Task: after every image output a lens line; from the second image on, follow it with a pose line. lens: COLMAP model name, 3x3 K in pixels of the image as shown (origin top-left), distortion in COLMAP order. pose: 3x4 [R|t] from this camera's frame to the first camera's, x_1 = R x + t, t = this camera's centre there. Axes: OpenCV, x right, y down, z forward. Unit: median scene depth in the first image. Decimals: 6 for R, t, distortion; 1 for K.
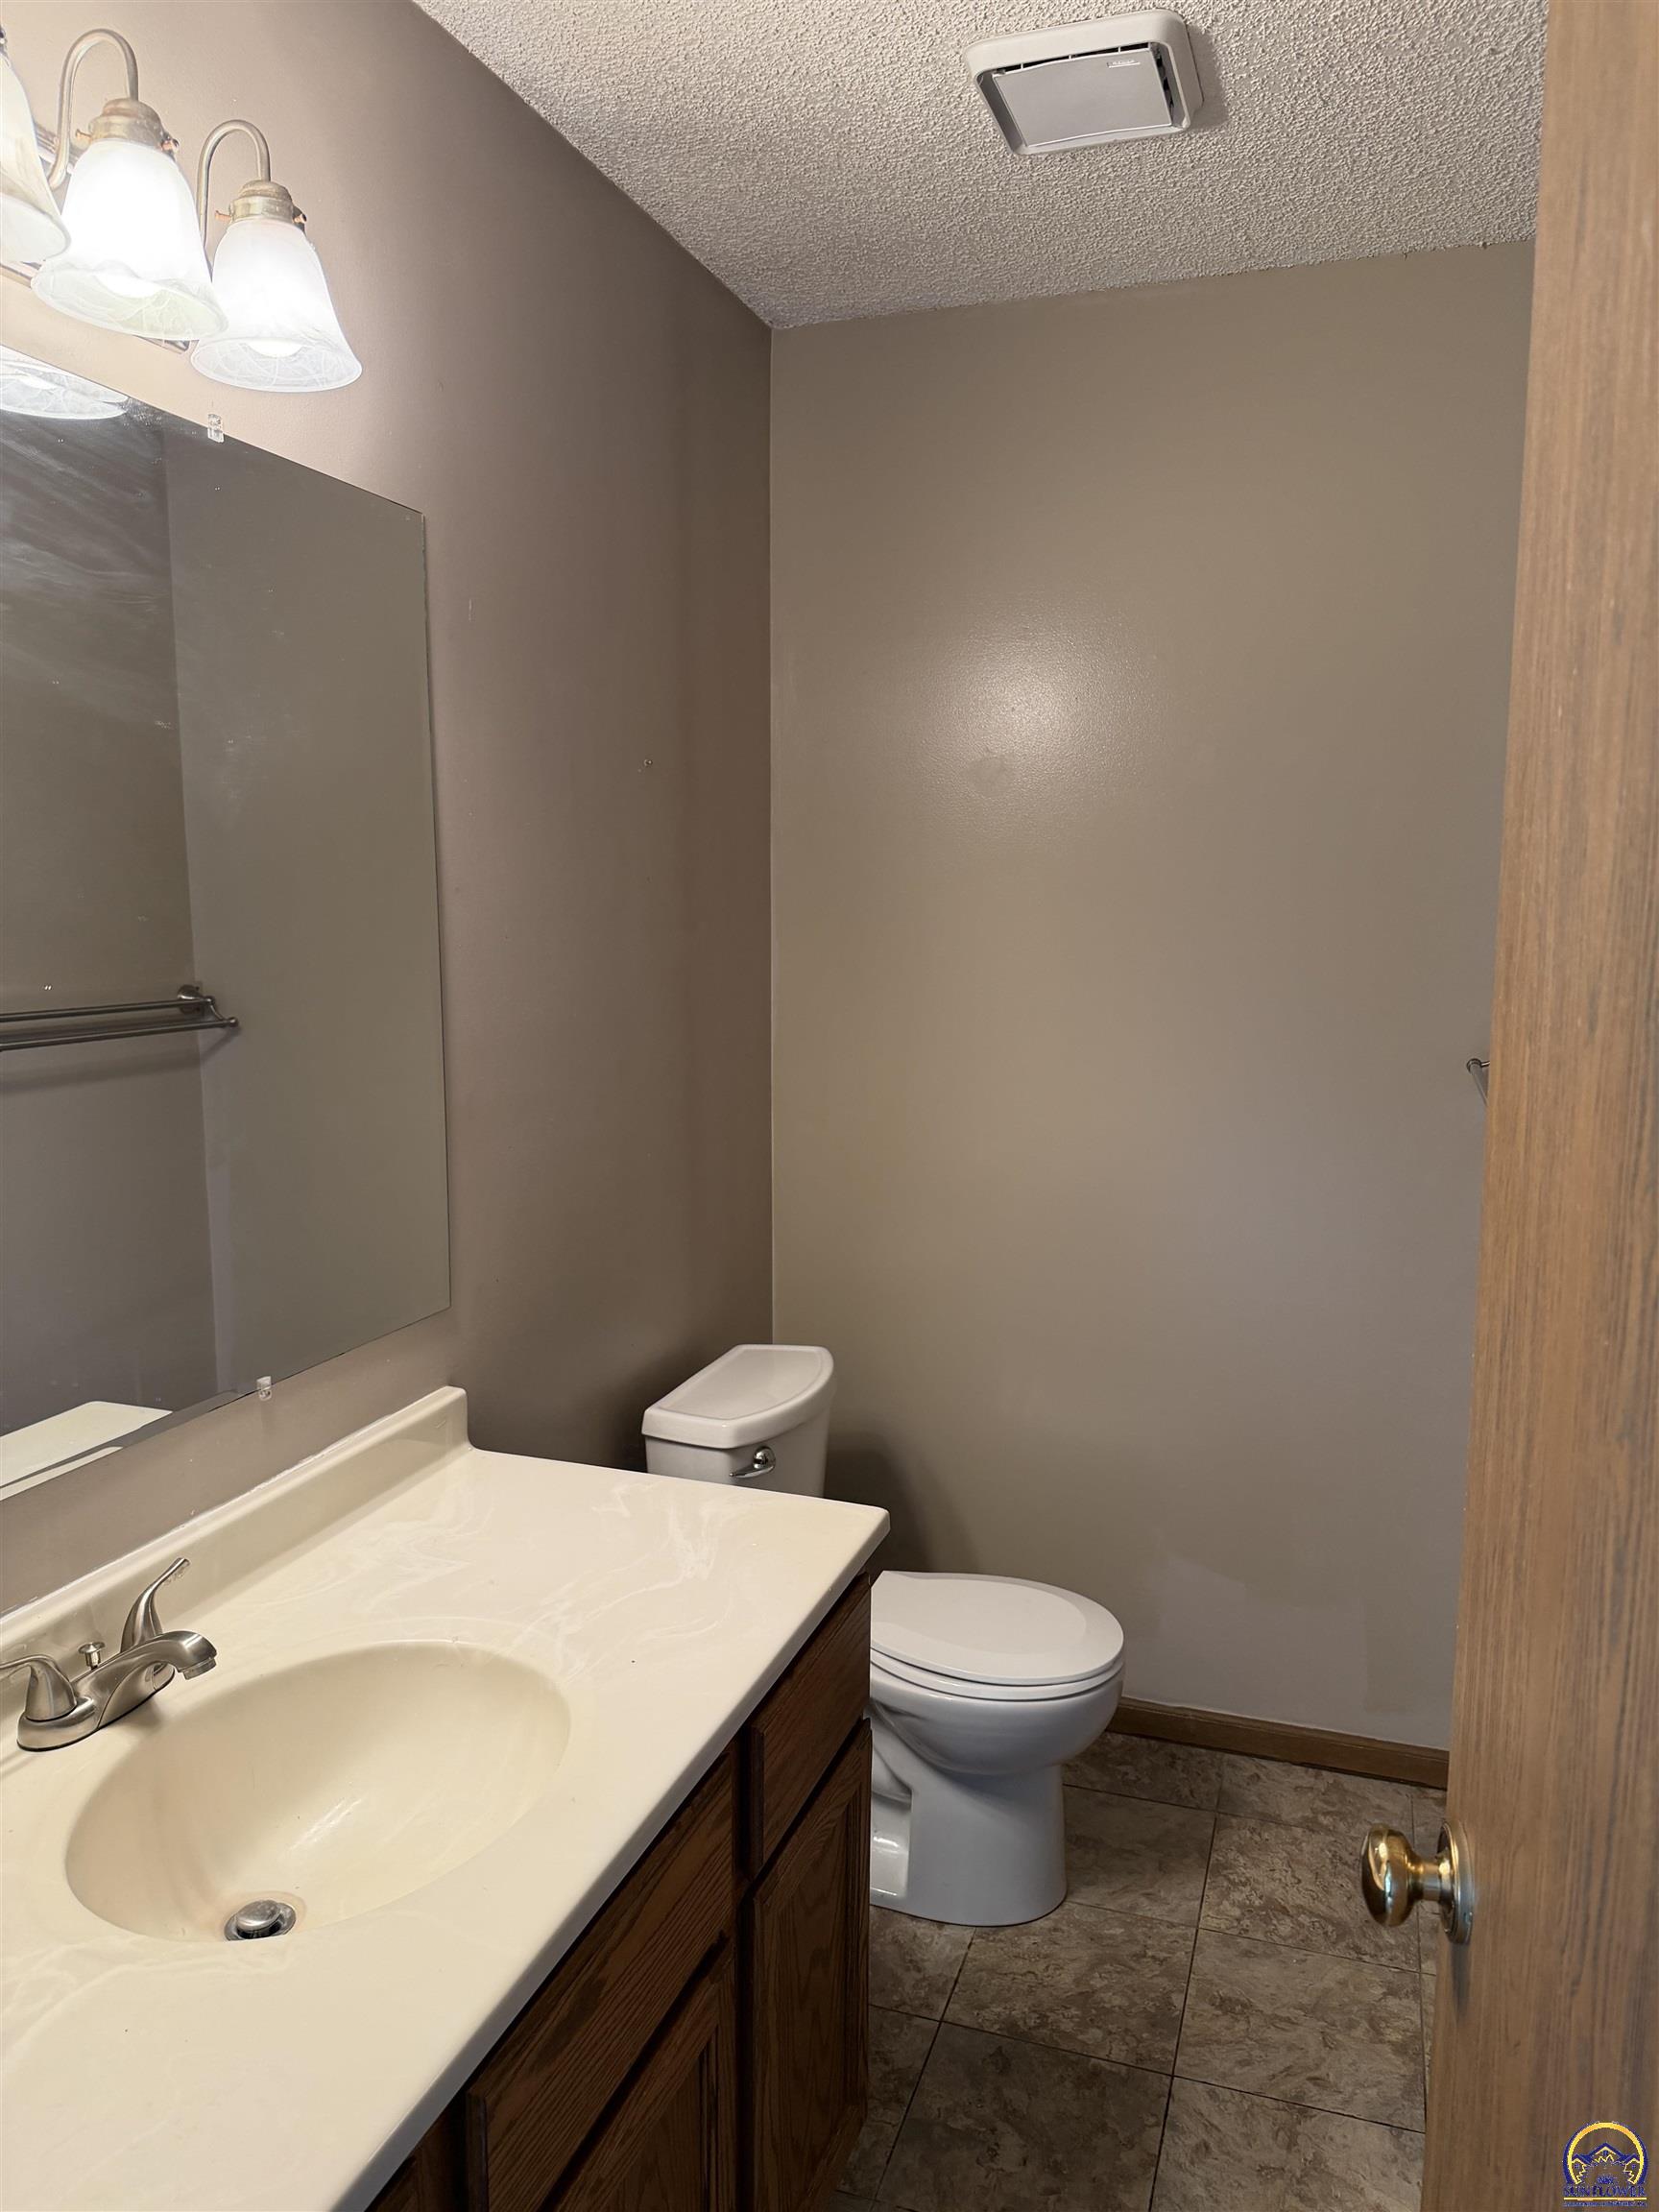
lens RADIAL K [[1598.4, 0, 811.5], [0, 1598.4, 1097.5], [0, 0, 1]] dist [0.006946, -0.010967]
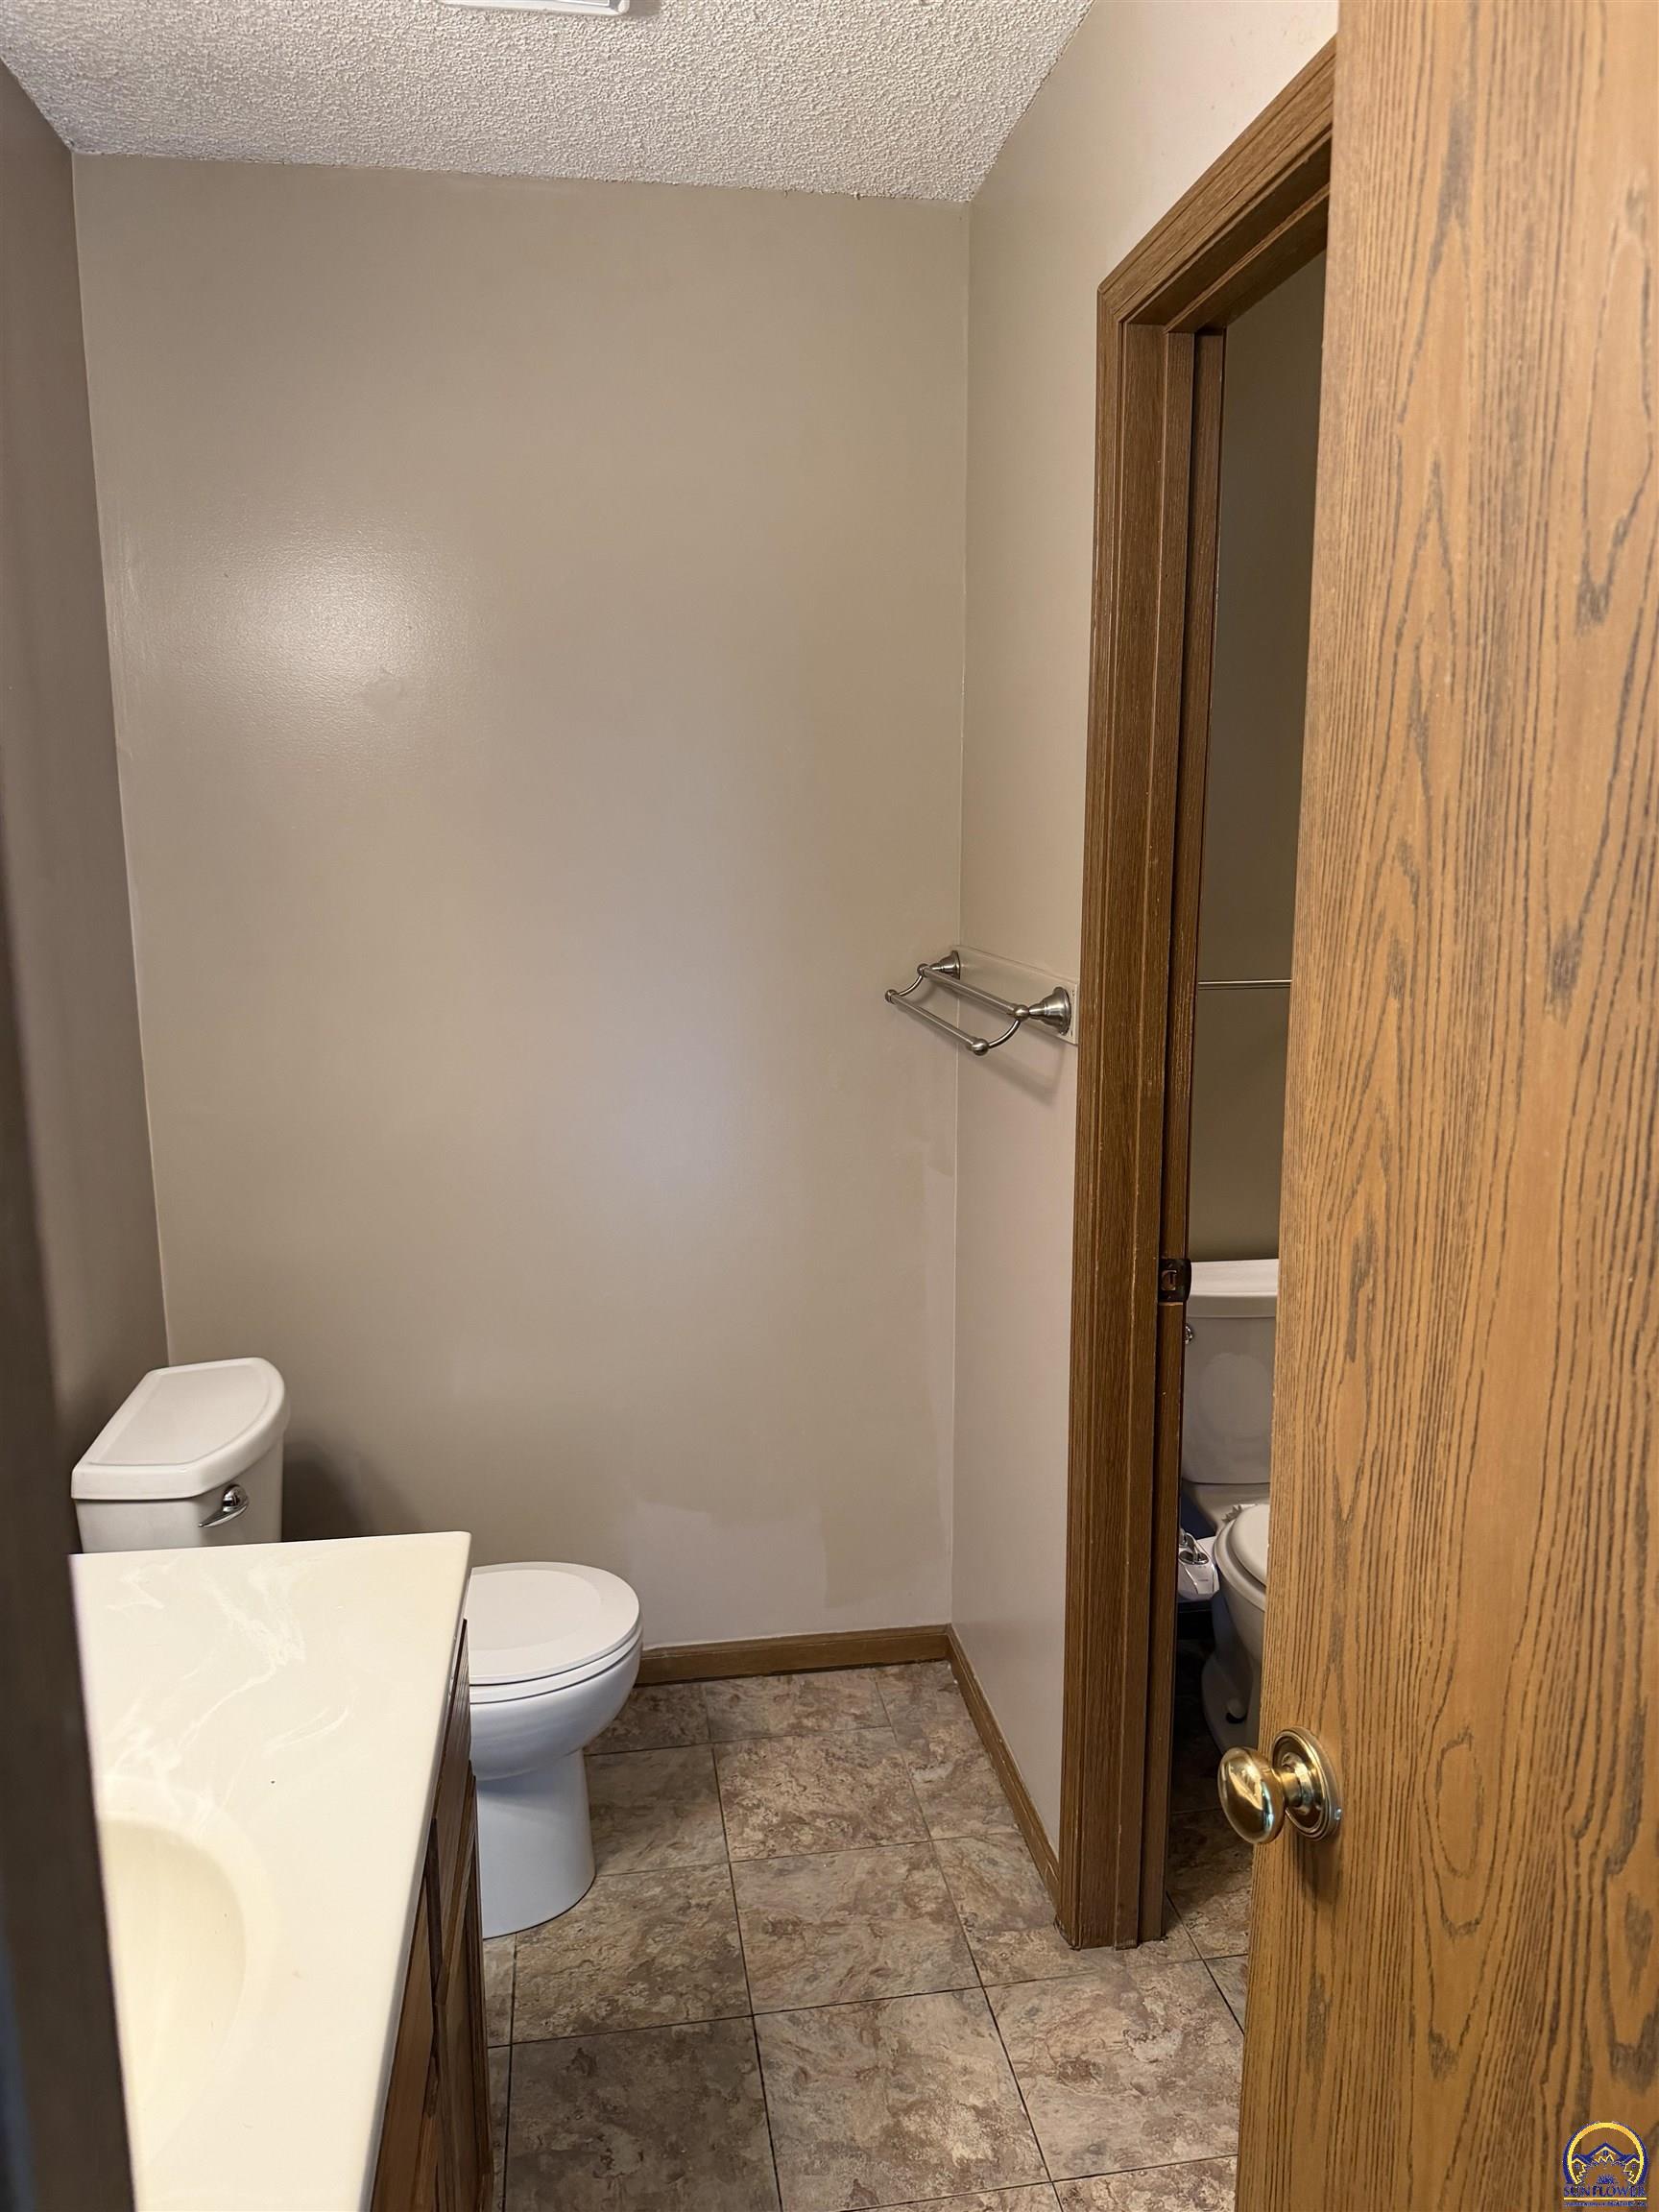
lens RADIAL K [[1598.4, 0, 831.2], [0, 1598.4, 1112.5], [0, 0, 1]] dist [0.006946, -0.010967]
pose [[0.881826, -0.093136, 0.462286, -0.130951], [0.066914, 0.995096, 0.072840, -0.026089], [-0.466803, -0.033299, 0.883734, 0.088591]]
